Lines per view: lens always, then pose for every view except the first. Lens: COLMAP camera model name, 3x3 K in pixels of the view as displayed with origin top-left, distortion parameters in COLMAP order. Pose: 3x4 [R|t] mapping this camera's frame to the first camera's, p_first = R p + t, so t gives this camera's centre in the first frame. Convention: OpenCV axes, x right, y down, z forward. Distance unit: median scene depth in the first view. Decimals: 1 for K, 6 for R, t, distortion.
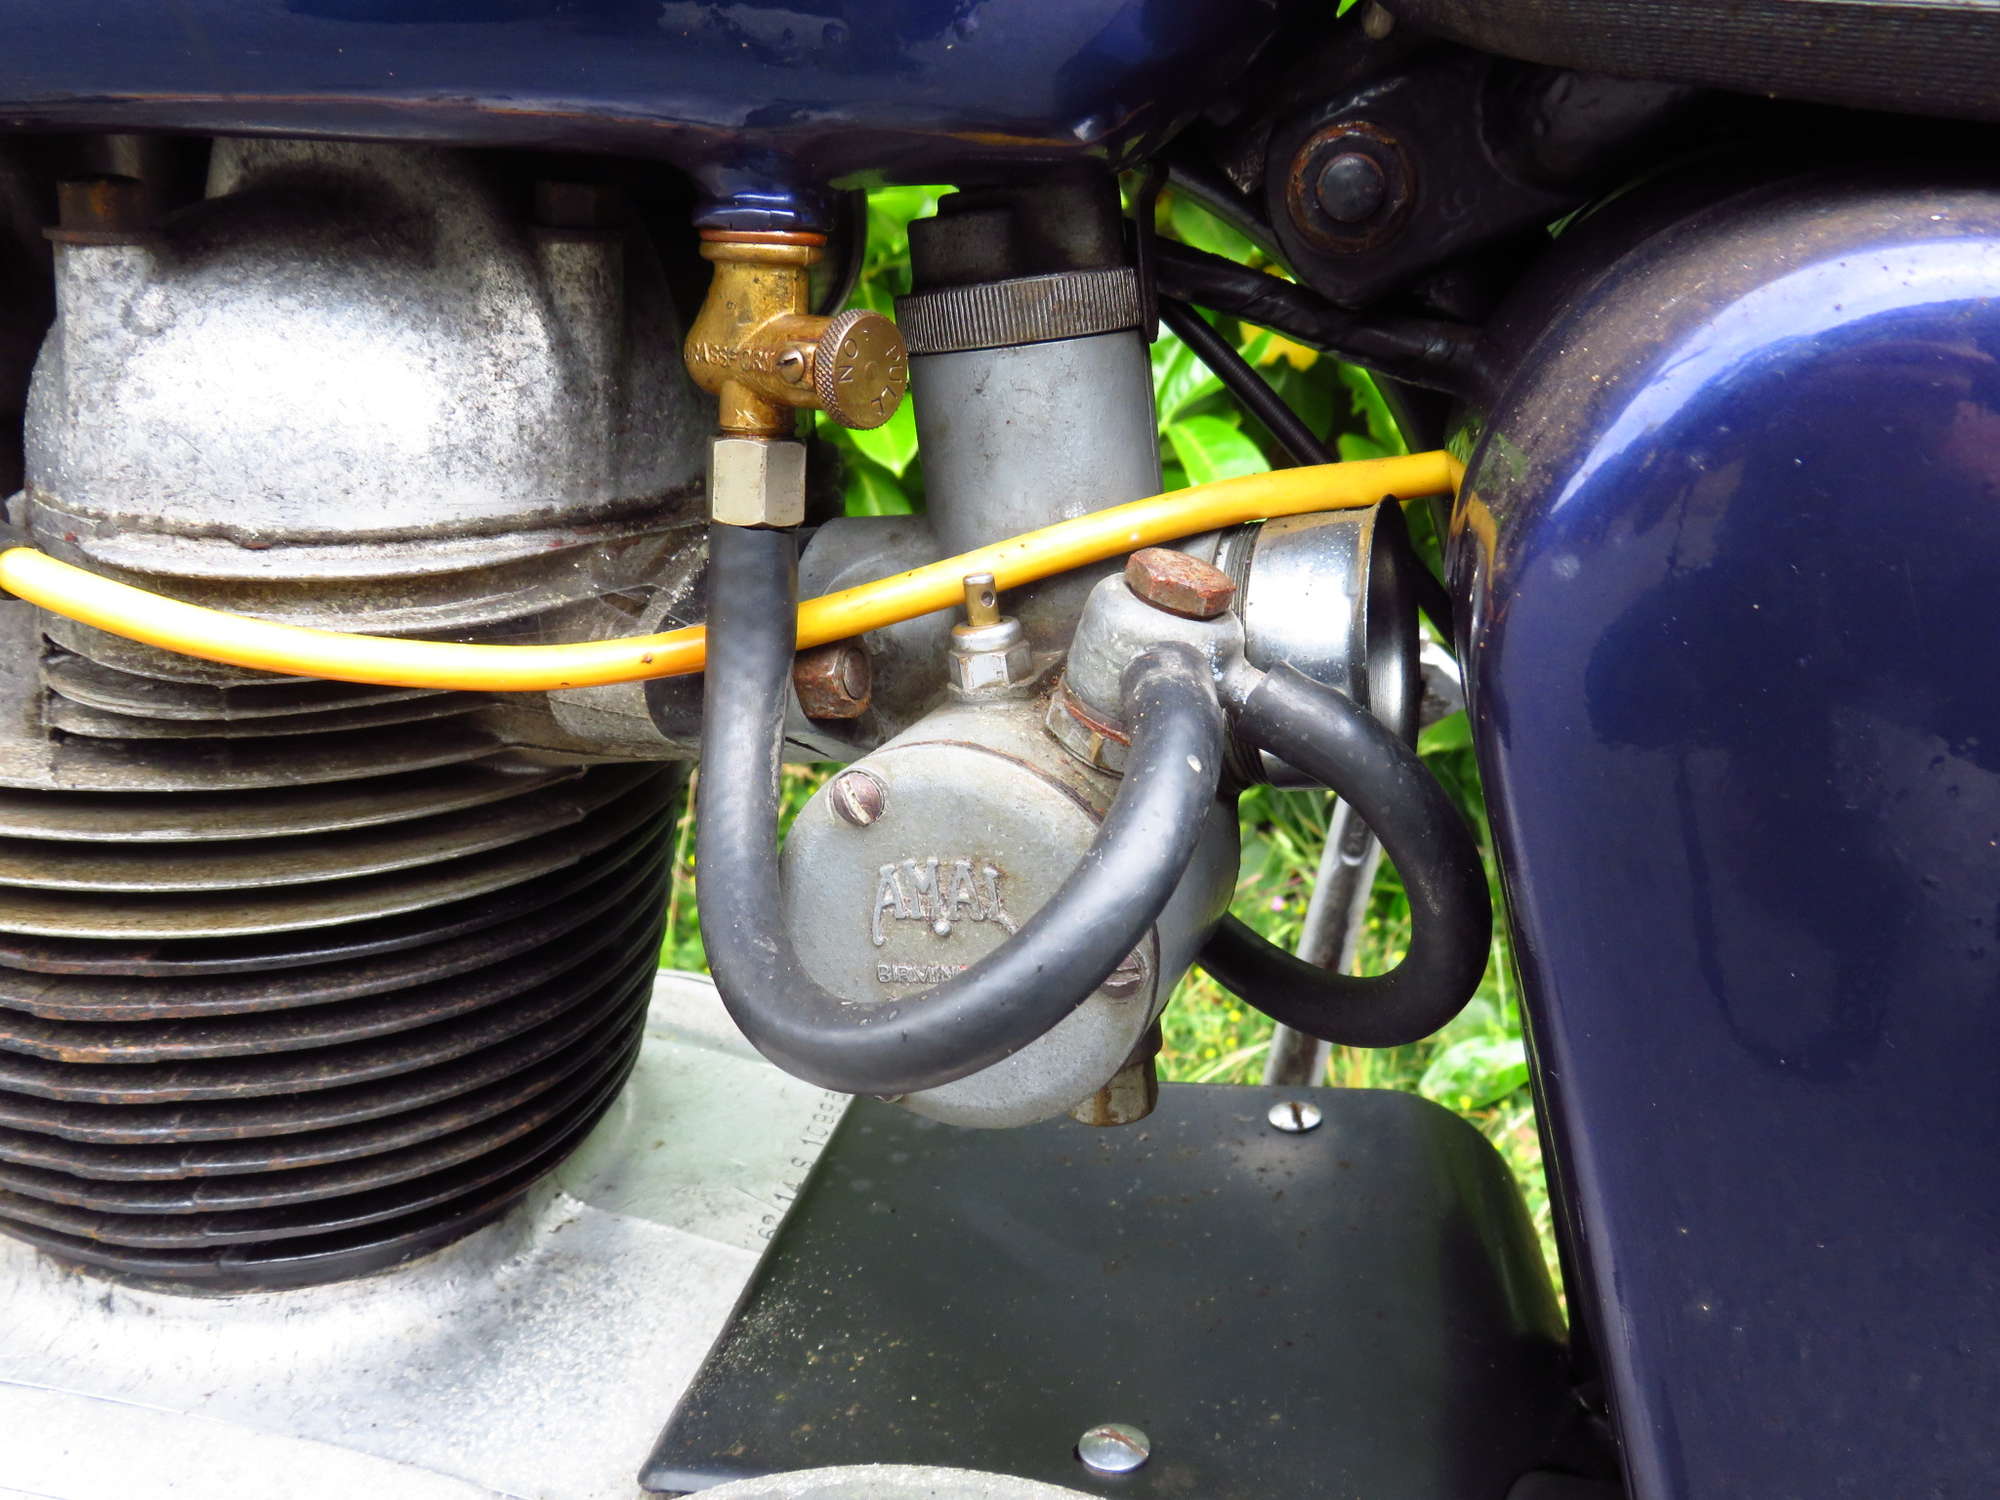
lens RADIAL K [[1803.7, 0, 1000.0], [0, 1803.7, 750.0], [0, 0, 1]] dist [-0.044908, 0.010206]
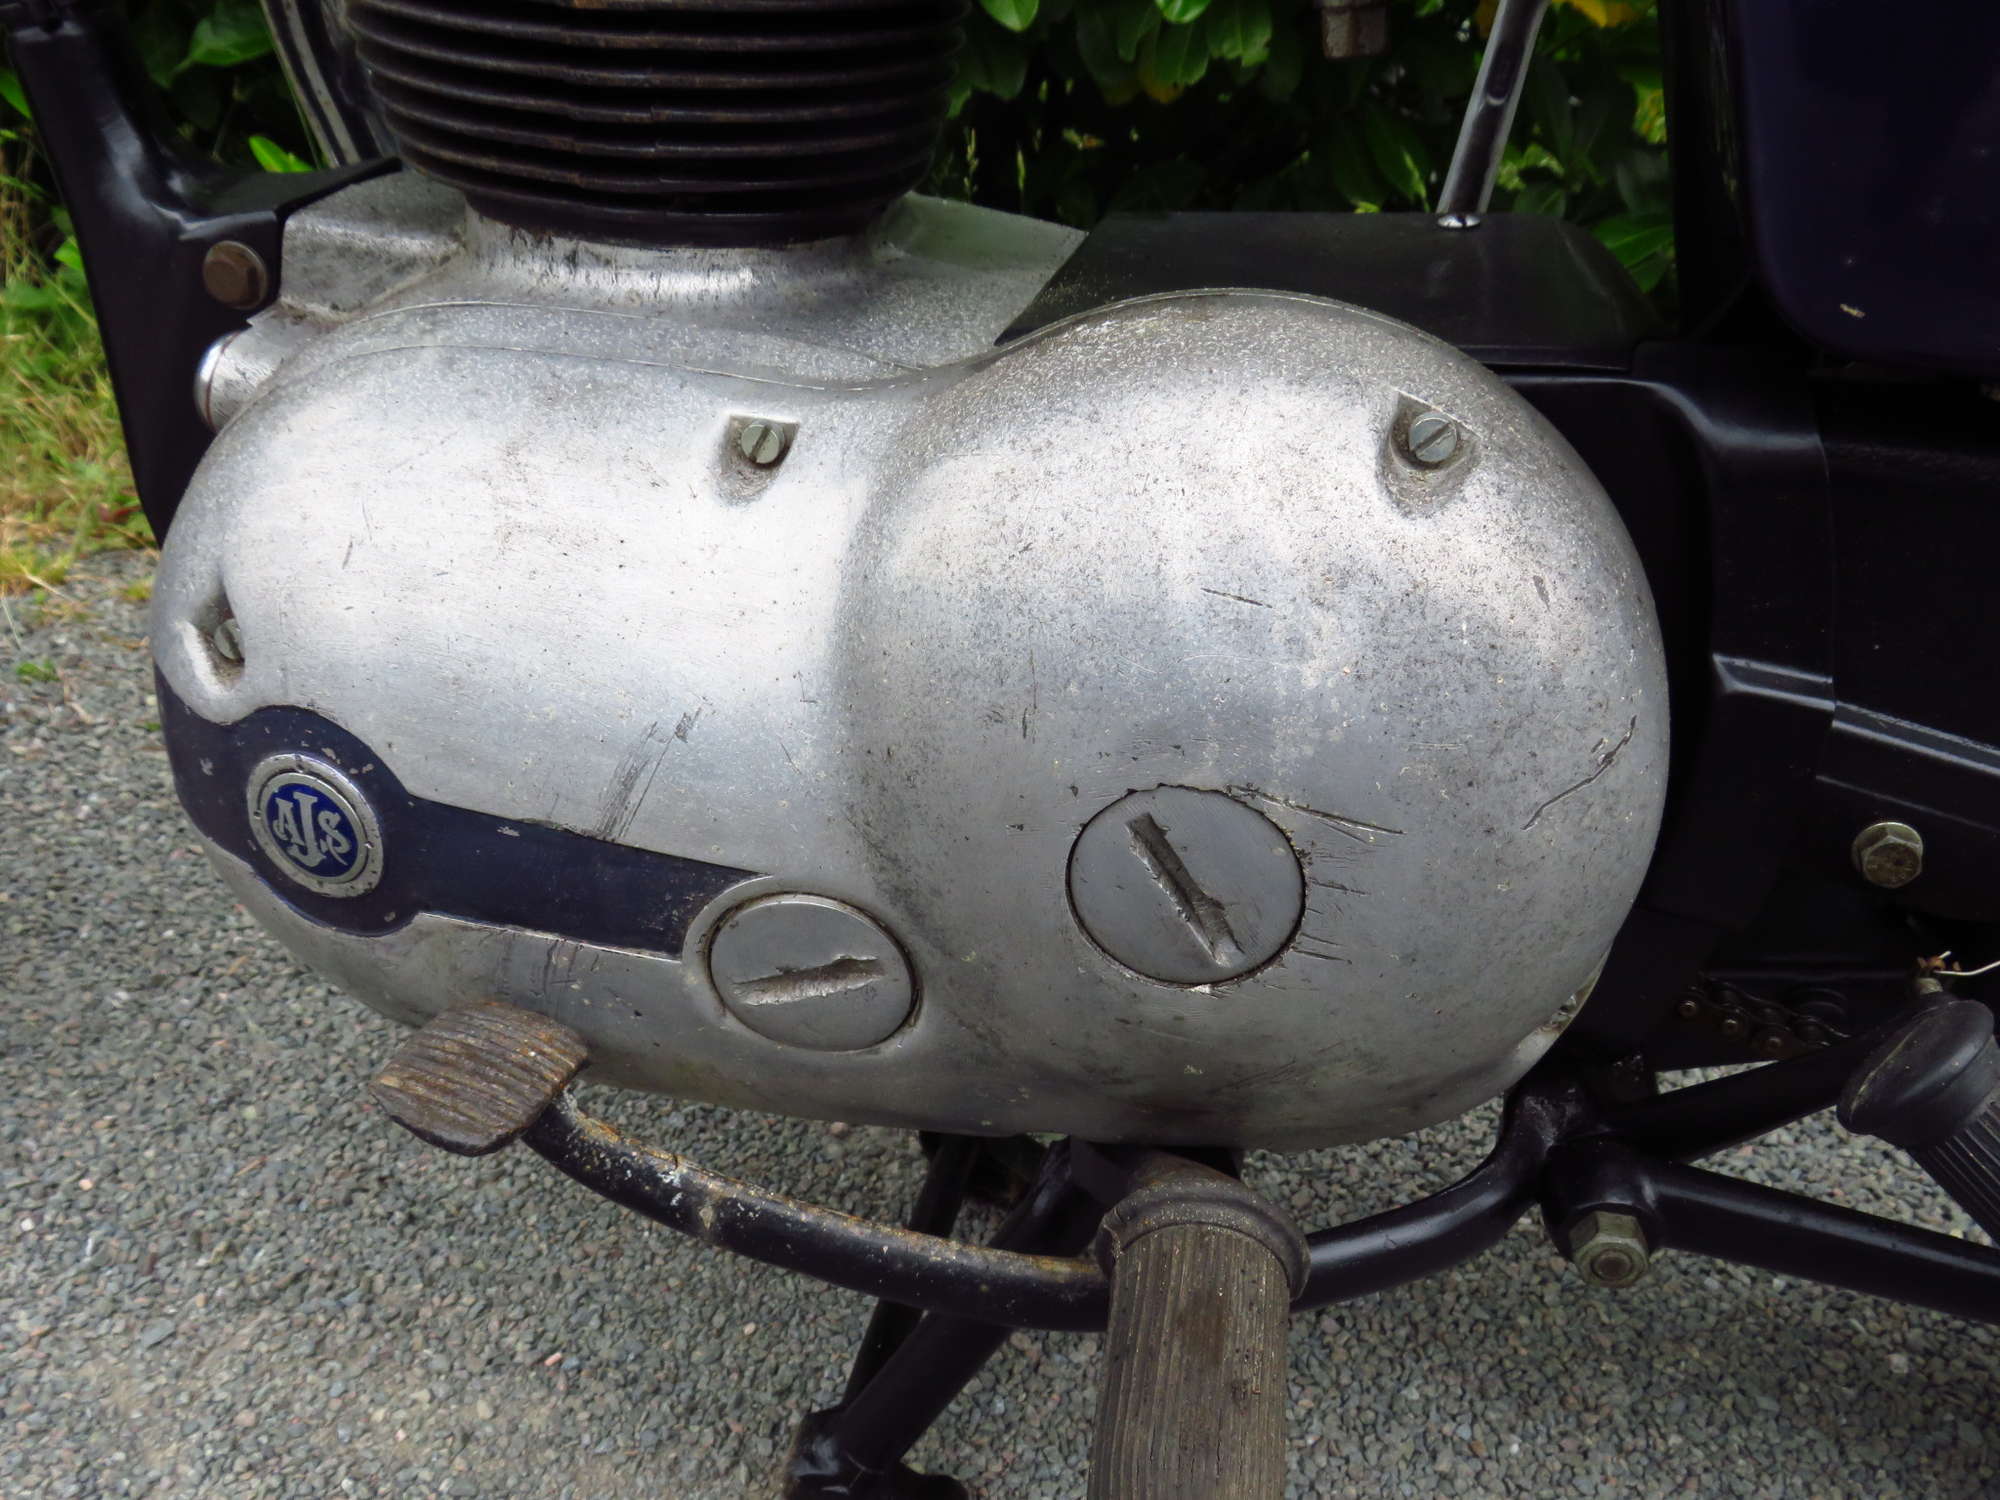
lens RADIAL K [[1803.7, 0, 1000.0], [0, 1803.7, 750.0], [0, 0, 1]] dist [-0.044908, 0.010206]
pose [[0.999555, 0.018428, -0.023478, -0.190568], [-0.013636, 0.981691, 0.189993, 0.535589], [0.026549, -0.189588, 0.981505, -0.480565]]
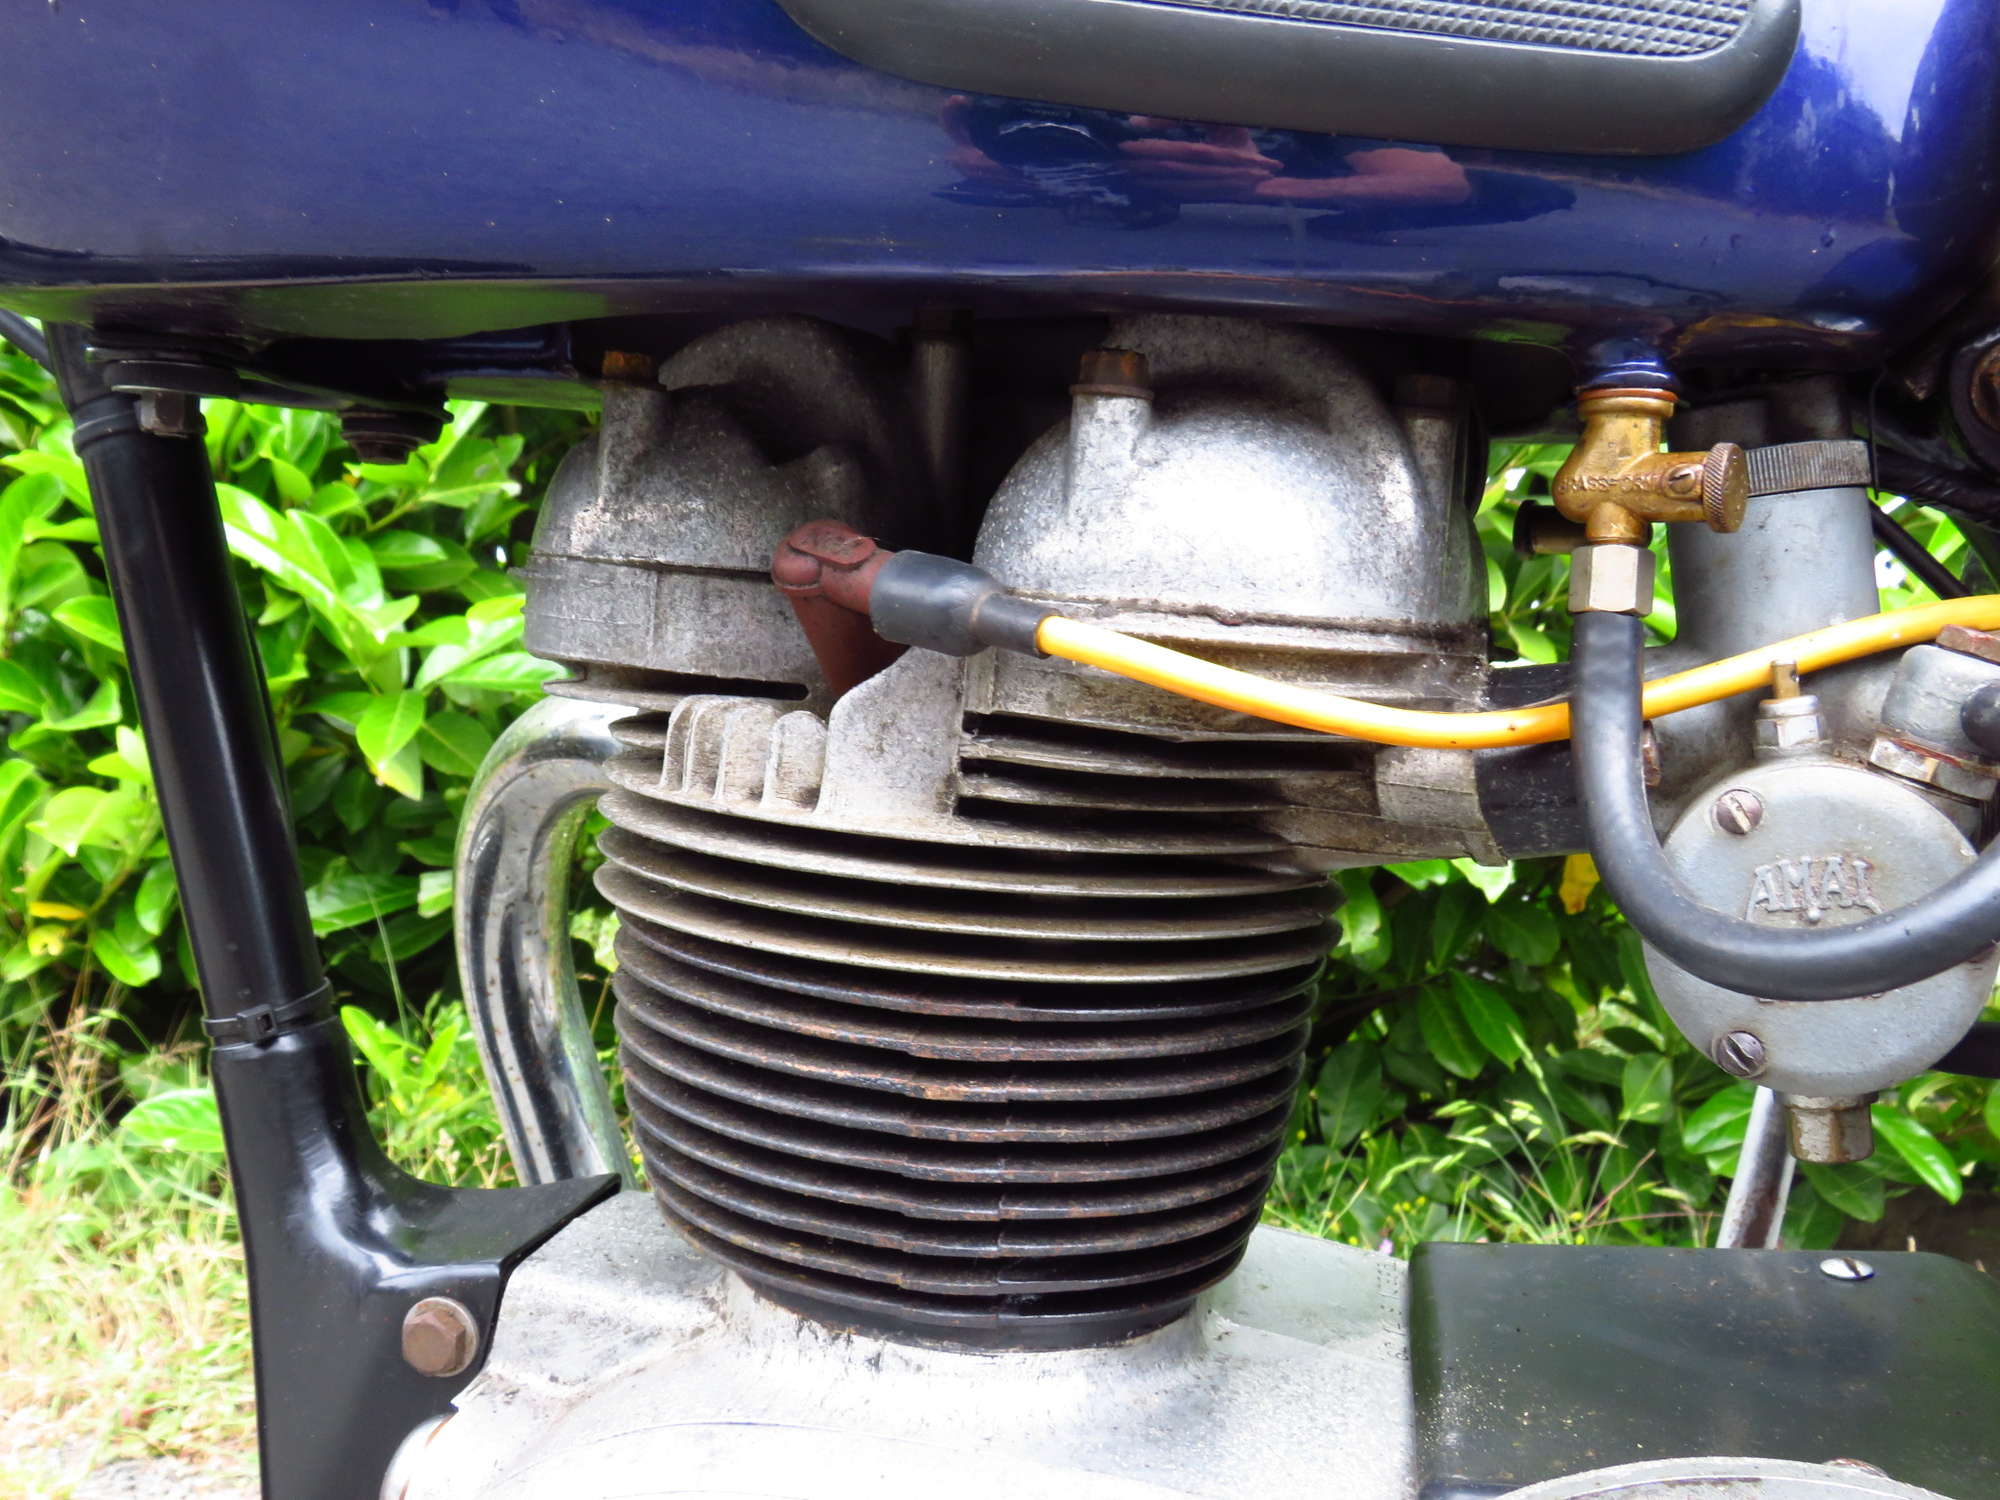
lens RADIAL K [[1803.7, 0, 1000.0], [0, 1803.7, 750.0], [0, 0, 1]] dist [-0.044908, 0.010206]
pose [[0.999487, 0.010741, -0.030179, -0.514896], [-0.017739, 0.970059, -0.242220, 0.274496], [0.026674, 0.242631, 0.969752, -0.218028]]
